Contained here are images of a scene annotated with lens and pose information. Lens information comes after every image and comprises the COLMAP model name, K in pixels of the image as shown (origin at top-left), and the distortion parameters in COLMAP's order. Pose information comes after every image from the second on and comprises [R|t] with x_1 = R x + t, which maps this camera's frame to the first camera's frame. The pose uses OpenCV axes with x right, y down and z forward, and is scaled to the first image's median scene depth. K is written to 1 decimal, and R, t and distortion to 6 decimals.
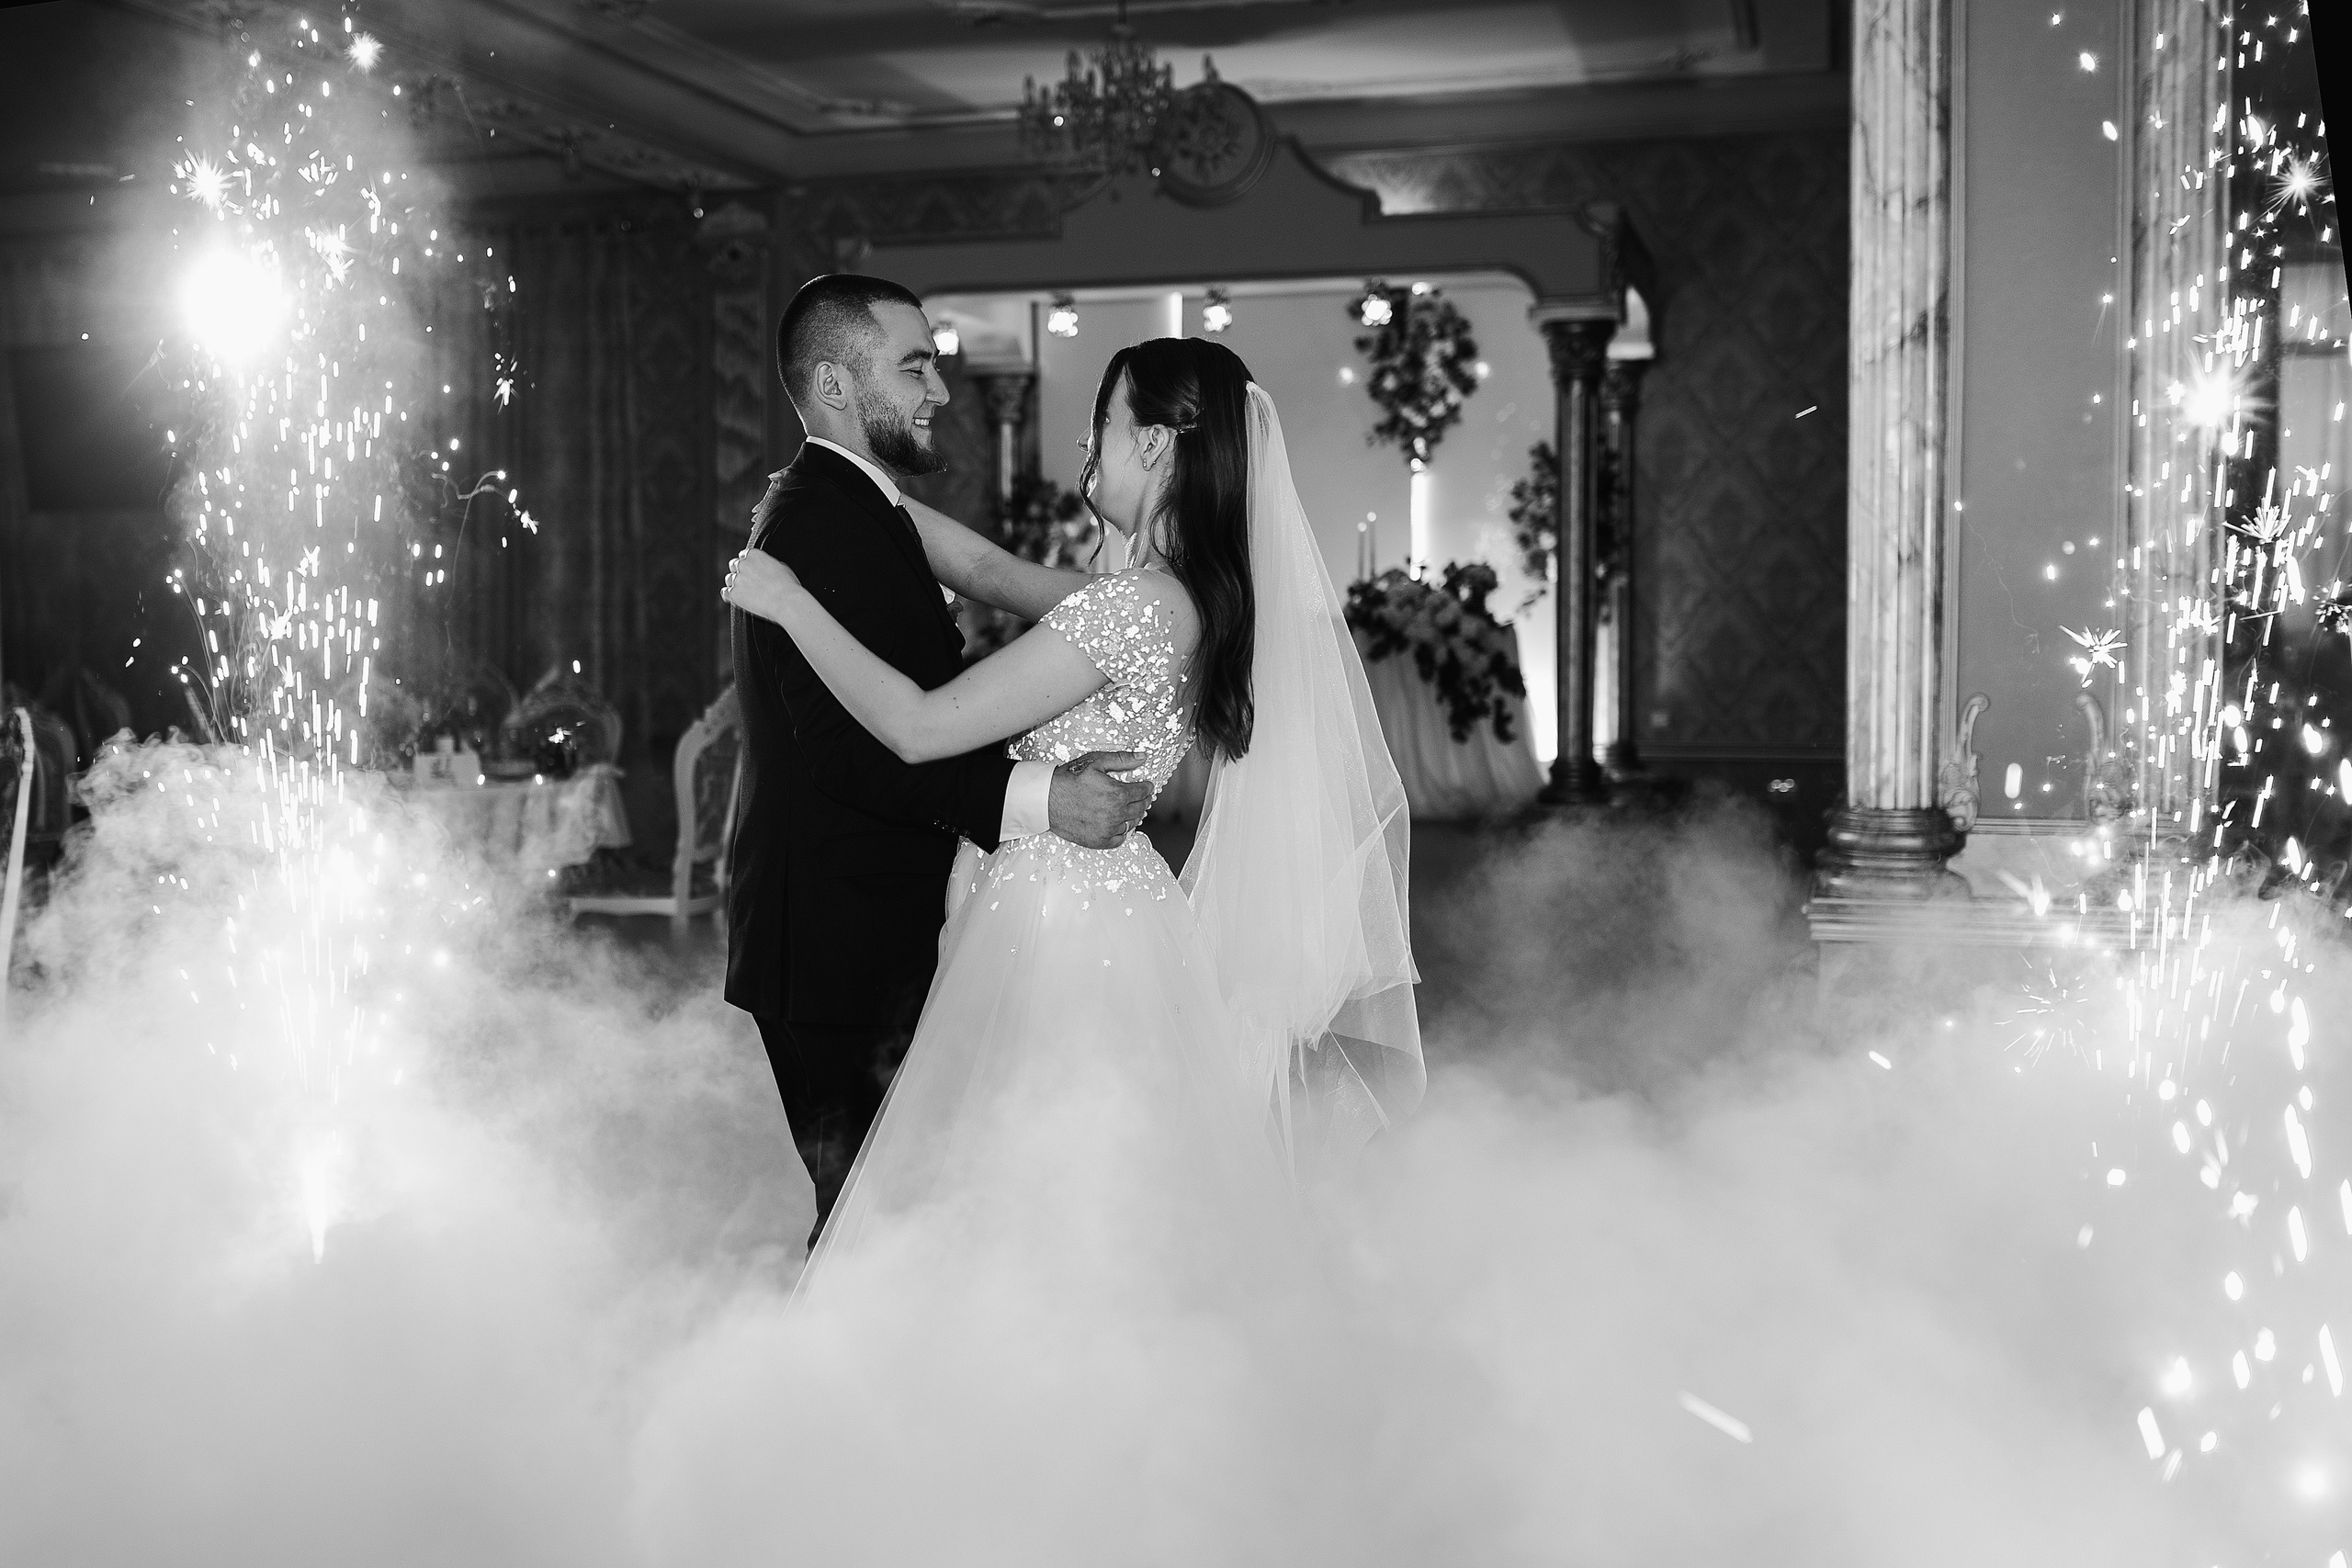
lens RADIAL K [[2646.0, 0, 1000.1], [0, 2646.0, 818.8], [0, 0, 1]] dist [-0.071746, 0.108290]
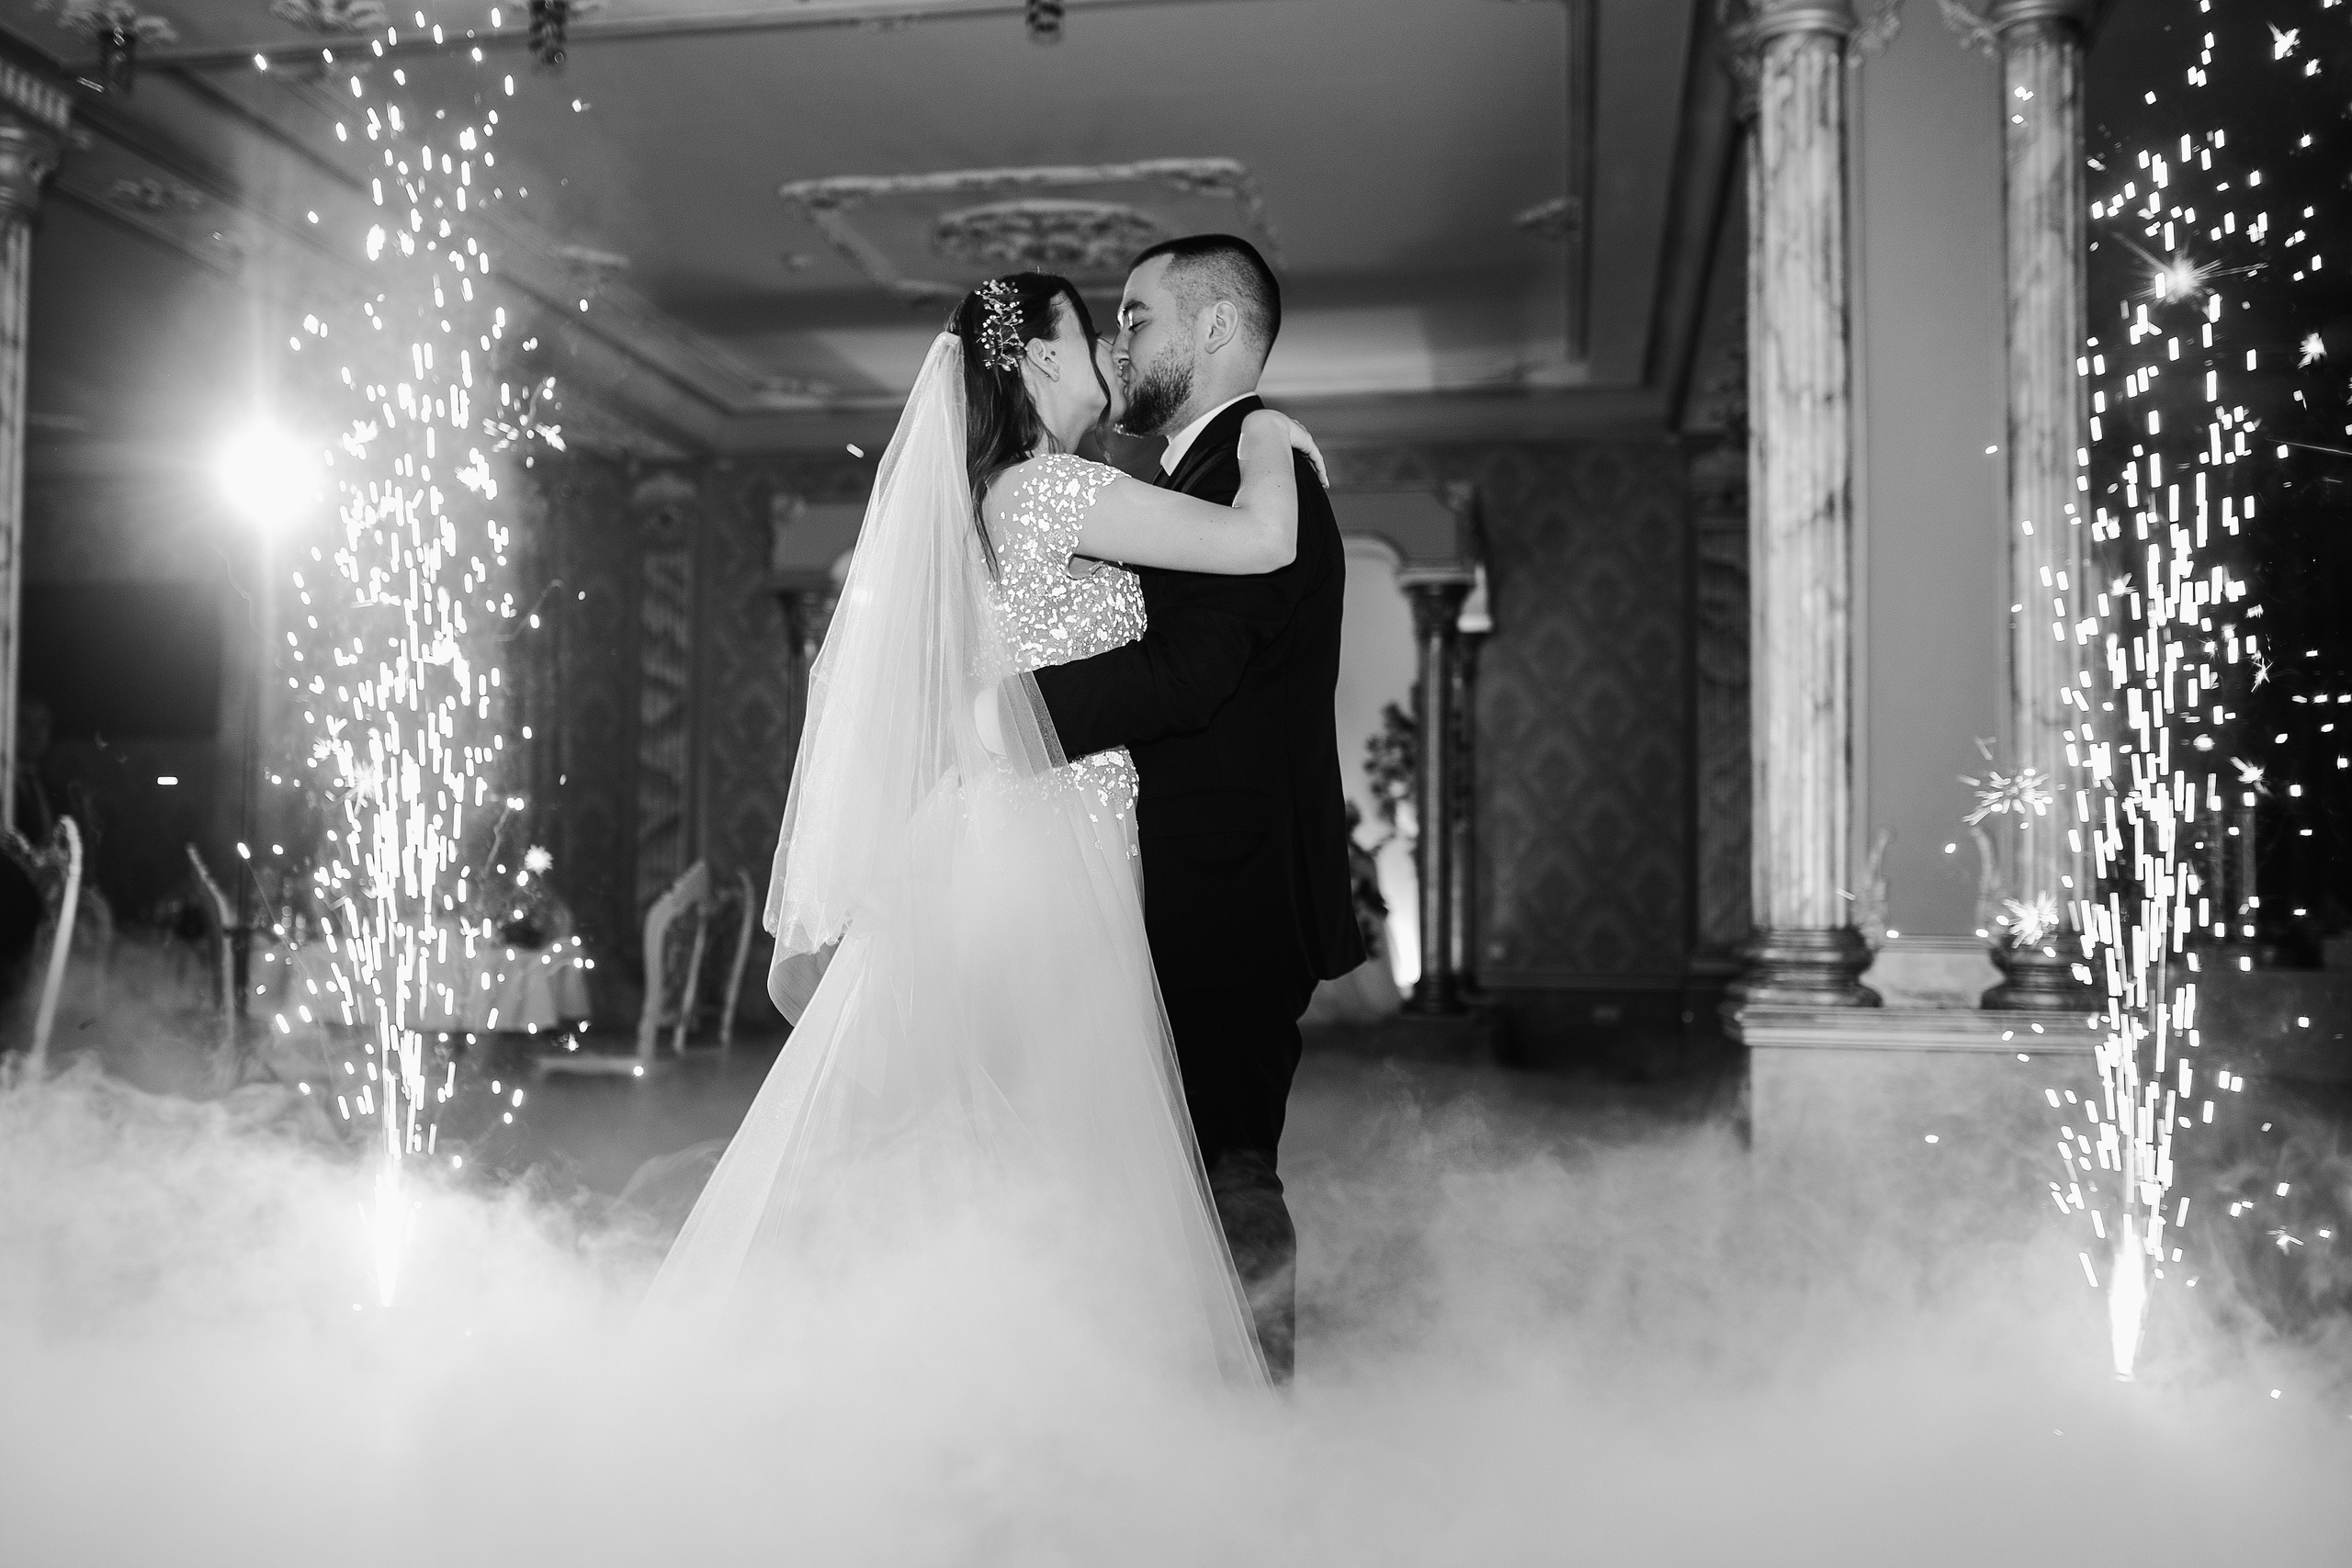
lens RADIAL K [[2405.6, 0, 1062.3], [0, 2405.6, 814.0], [0, 0, 1]] dist [-0.066849, 0.107525]
pose [[0.994690, 0.025178, 0.099790, -0.037678], [-0.012495, 0.991985, -0.125738, 0.037154], [-0.102156, 0.123823, 0.987032, 0.009535]]
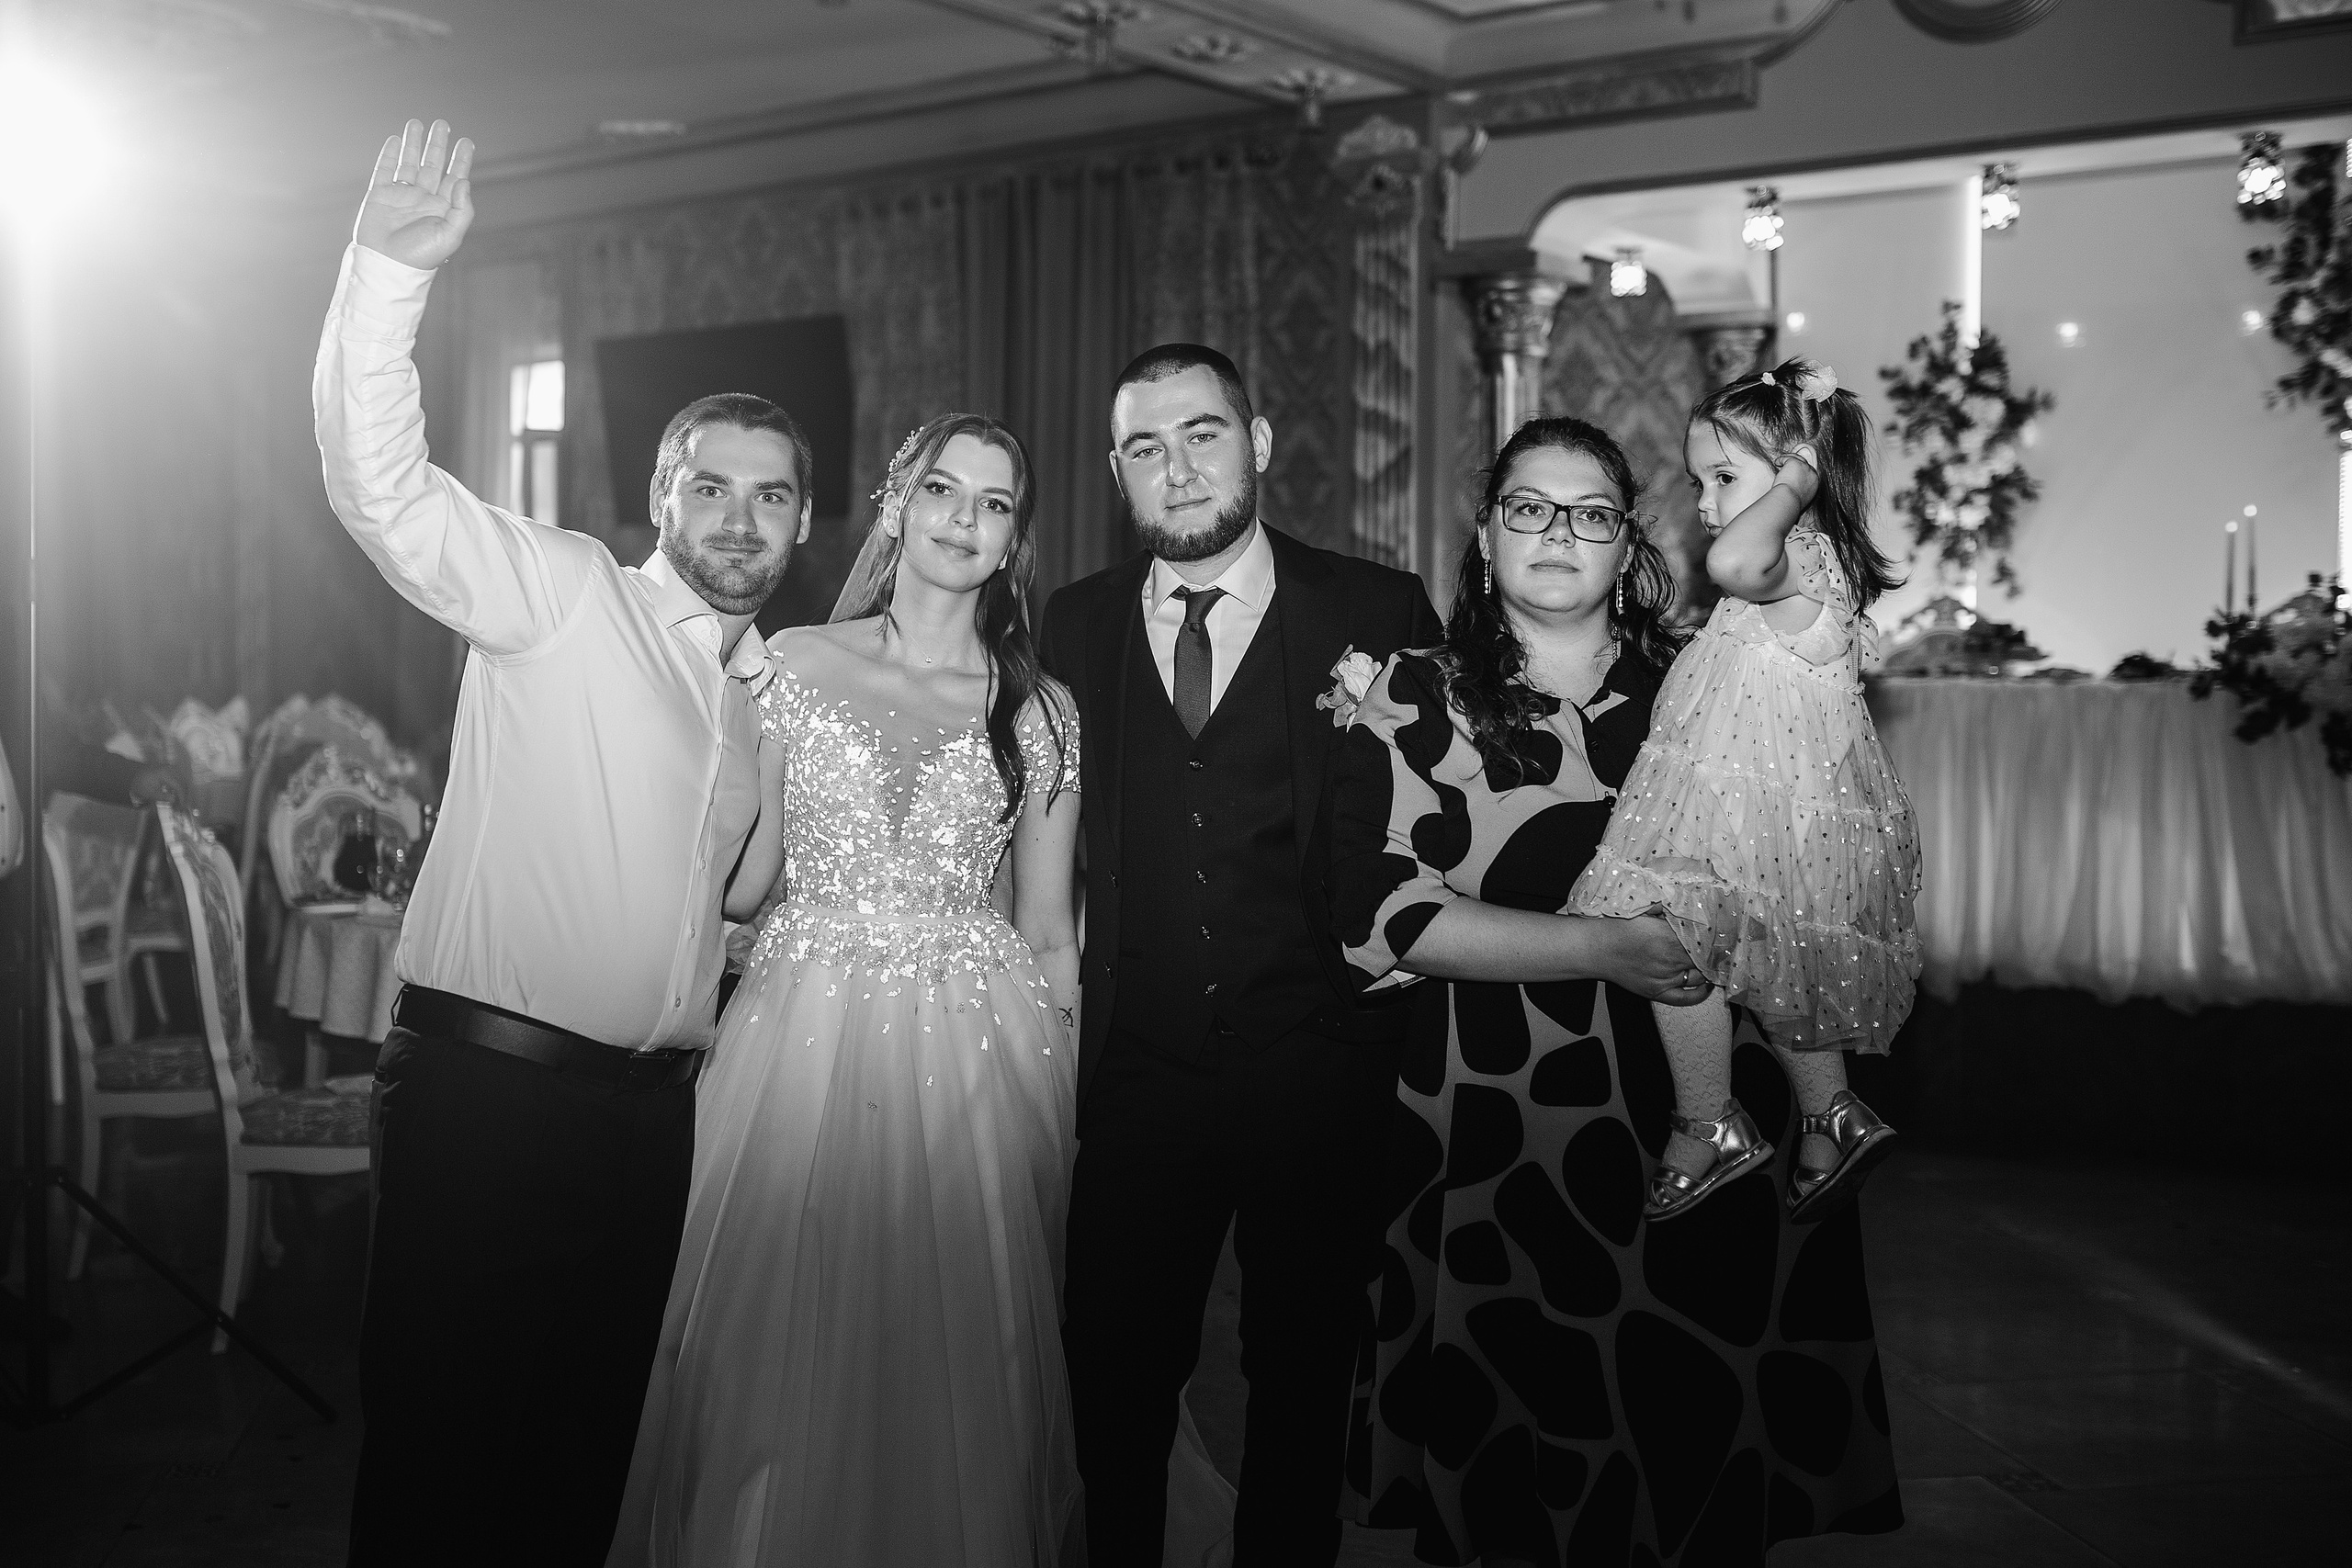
lens RADIAL K [[2526.7, 0, 1084.8], [0, 2526.7, 721.5], [0, 0, 1]] dist [-0.063327, 0.085253]
pose [[0.943372, 0.017261, -0.331286, 0.073461], [-0.031940, 0.998732, -0.038916, -0.030738], [0.330194, 0.047294, 0.942727, 0.332948]]
